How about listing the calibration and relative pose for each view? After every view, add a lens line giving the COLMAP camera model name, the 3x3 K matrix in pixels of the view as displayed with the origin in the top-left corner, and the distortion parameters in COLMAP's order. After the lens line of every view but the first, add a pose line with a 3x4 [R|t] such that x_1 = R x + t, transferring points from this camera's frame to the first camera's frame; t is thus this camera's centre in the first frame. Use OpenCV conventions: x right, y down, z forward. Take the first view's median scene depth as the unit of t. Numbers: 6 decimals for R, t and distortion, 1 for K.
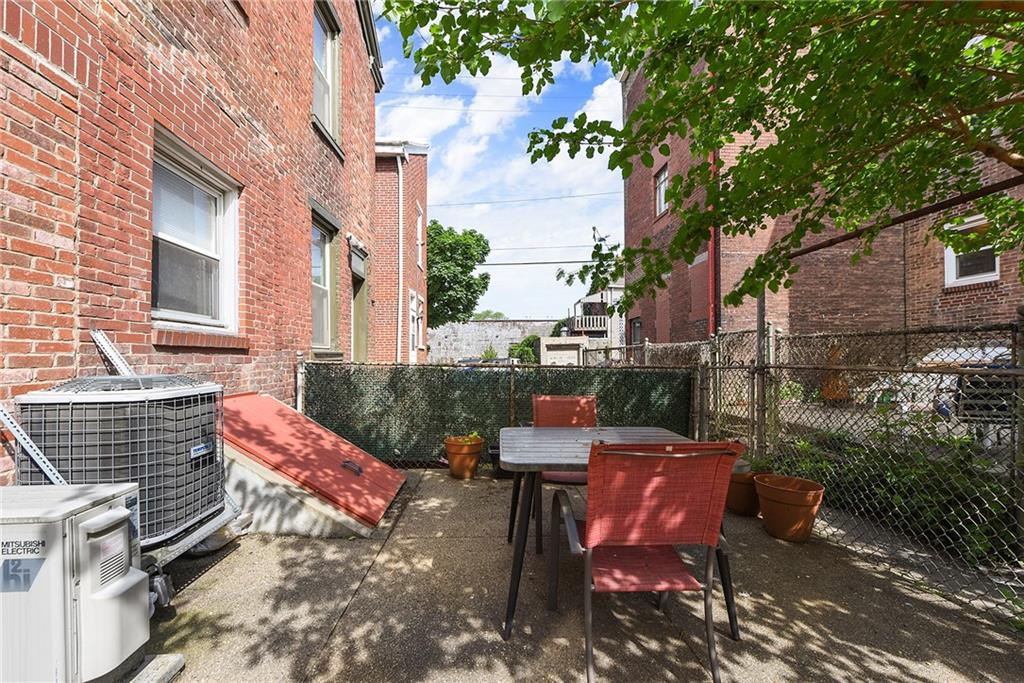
lens RADIAL K [[407.5, 0, 512.5], [0, 407.5, 364.1], [0, 0, 1]] dist [-0.010913, -0.000282]
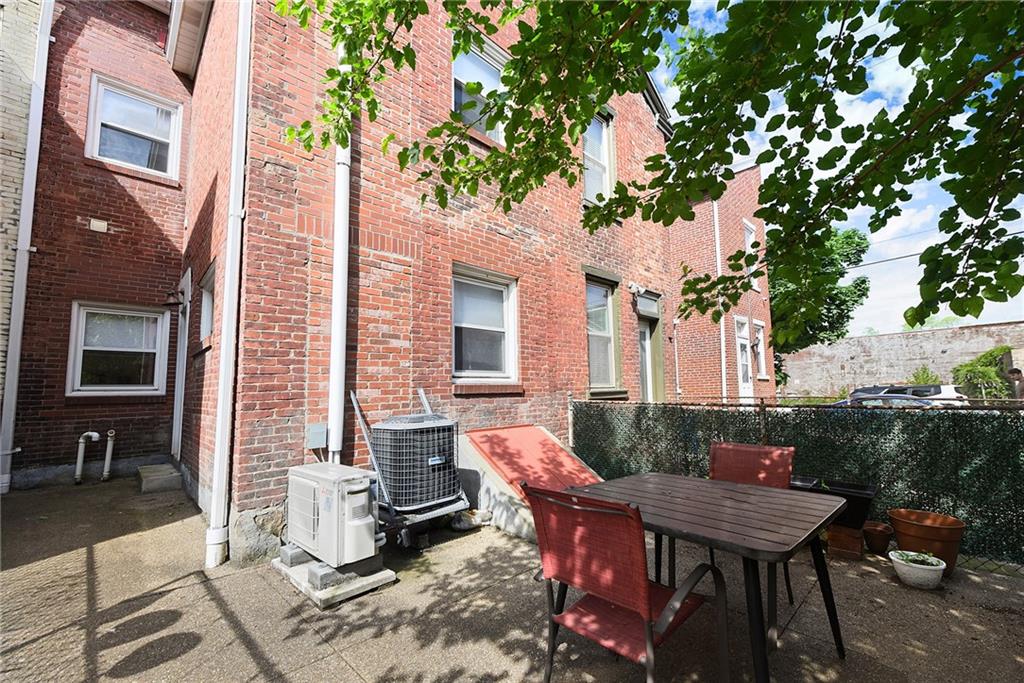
lens RADIAL K [[407.5, 0, 512.5], [0, 407.5, 364.1], [0, 0, 1]] dist [-0.010913, -0.000282]
pose [[0.674407, -0.068145, -0.735209, 0.474866], [0.010739, 0.996532, -0.082516, -0.028281], [0.738282, 0.047754, 0.672800, 0.057131]]
